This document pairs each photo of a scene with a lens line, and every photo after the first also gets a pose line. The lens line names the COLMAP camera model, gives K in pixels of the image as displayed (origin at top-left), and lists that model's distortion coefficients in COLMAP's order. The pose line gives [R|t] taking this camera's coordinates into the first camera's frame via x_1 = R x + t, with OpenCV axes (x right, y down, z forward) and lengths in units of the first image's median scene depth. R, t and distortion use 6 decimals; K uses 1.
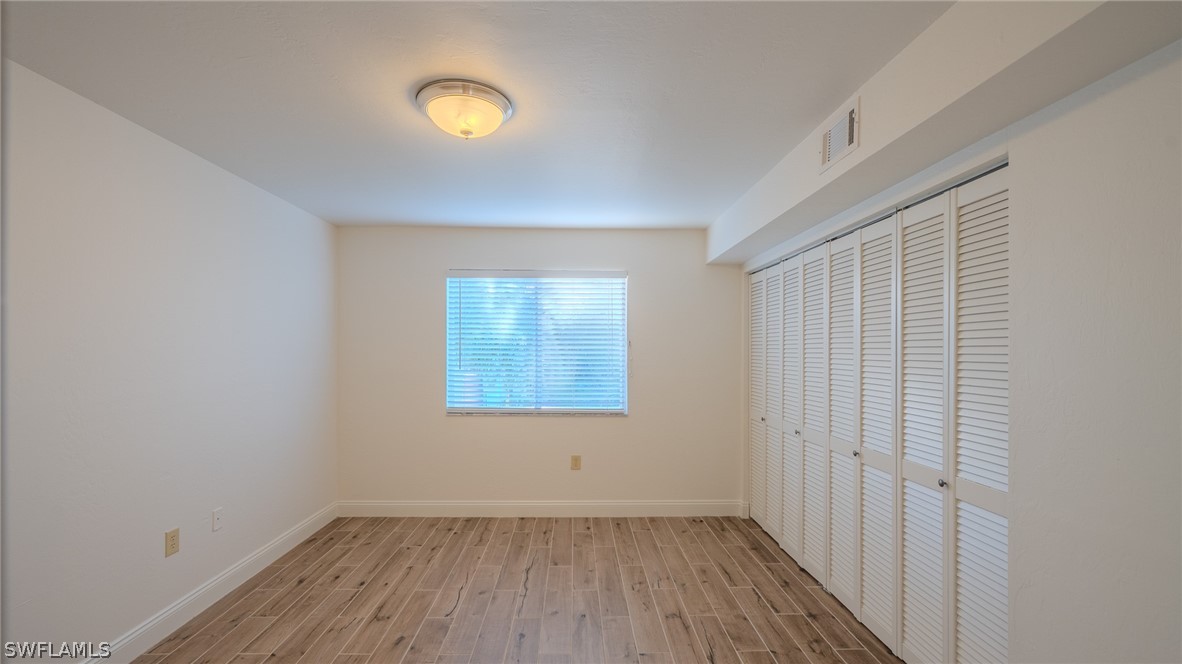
lens RADIAL K [[479.9, 0, 591.3], [0, 479.9, 338.2], [0, 0, 1]] dist [-0.000265, 0.000100]
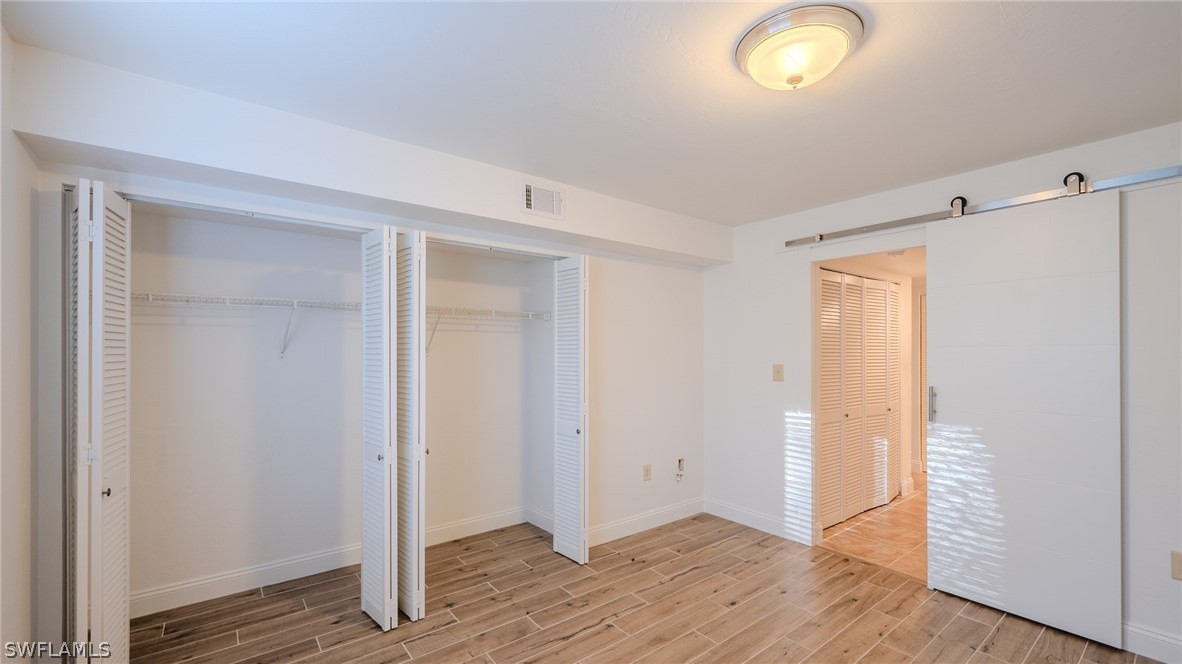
lens RADIAL K [[464.8, 0, 591.0], [0, 464.8, 332.0], [0, 0, 1]] dist [0.000337, -0.000066]
pose [[-0.535949, -0.004926, 0.844236, -0.607318], [-0.011595, 0.999932, -0.001527, -0.025534], [-0.844171, -0.010607, -0.535969, 1.384927]]
